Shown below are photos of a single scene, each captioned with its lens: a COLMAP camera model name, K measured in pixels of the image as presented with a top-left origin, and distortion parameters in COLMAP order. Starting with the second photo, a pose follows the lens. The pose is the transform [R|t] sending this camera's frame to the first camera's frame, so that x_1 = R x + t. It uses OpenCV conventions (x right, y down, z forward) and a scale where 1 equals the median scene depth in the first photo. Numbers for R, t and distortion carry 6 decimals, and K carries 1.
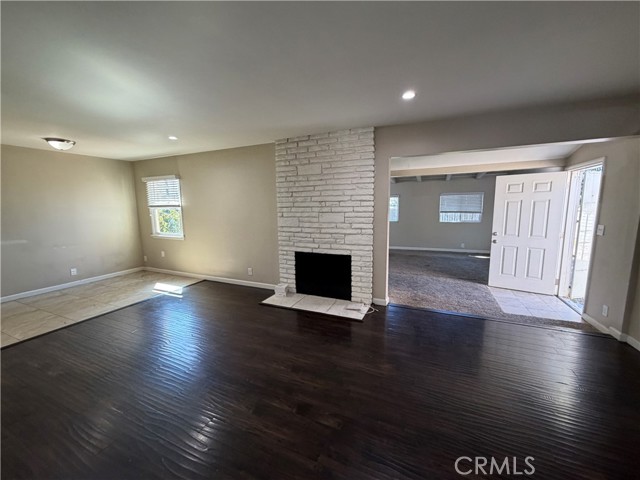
lens RADIAL K [[256.1, 0, 320.0], [0, 256.1, 240.0], [0, 0, 1]] dist [-0.001090, -0.000018]
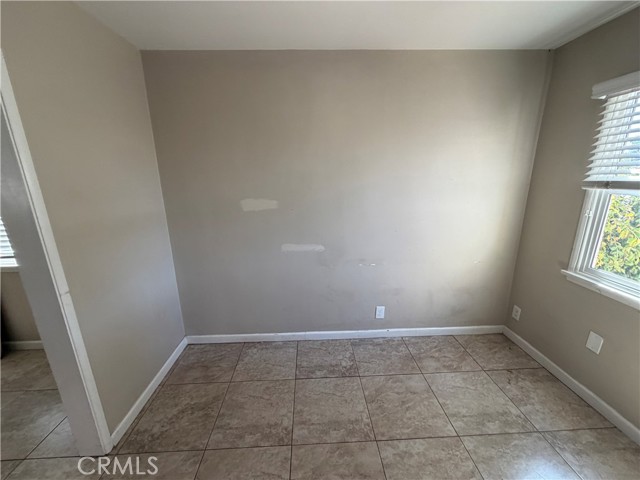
lens RADIAL K [[256.1, 0, 320.0], [0, 256.1, 240.0], [0, 0, 1]] dist [-0.001090, -0.000018]
pose [[0.452402, 0.242633, -0.858173, -0.562413], [-0.111187, 0.970116, 0.215669, -0.101221], [0.884856, -0.002151, 0.465860, 0.601147]]
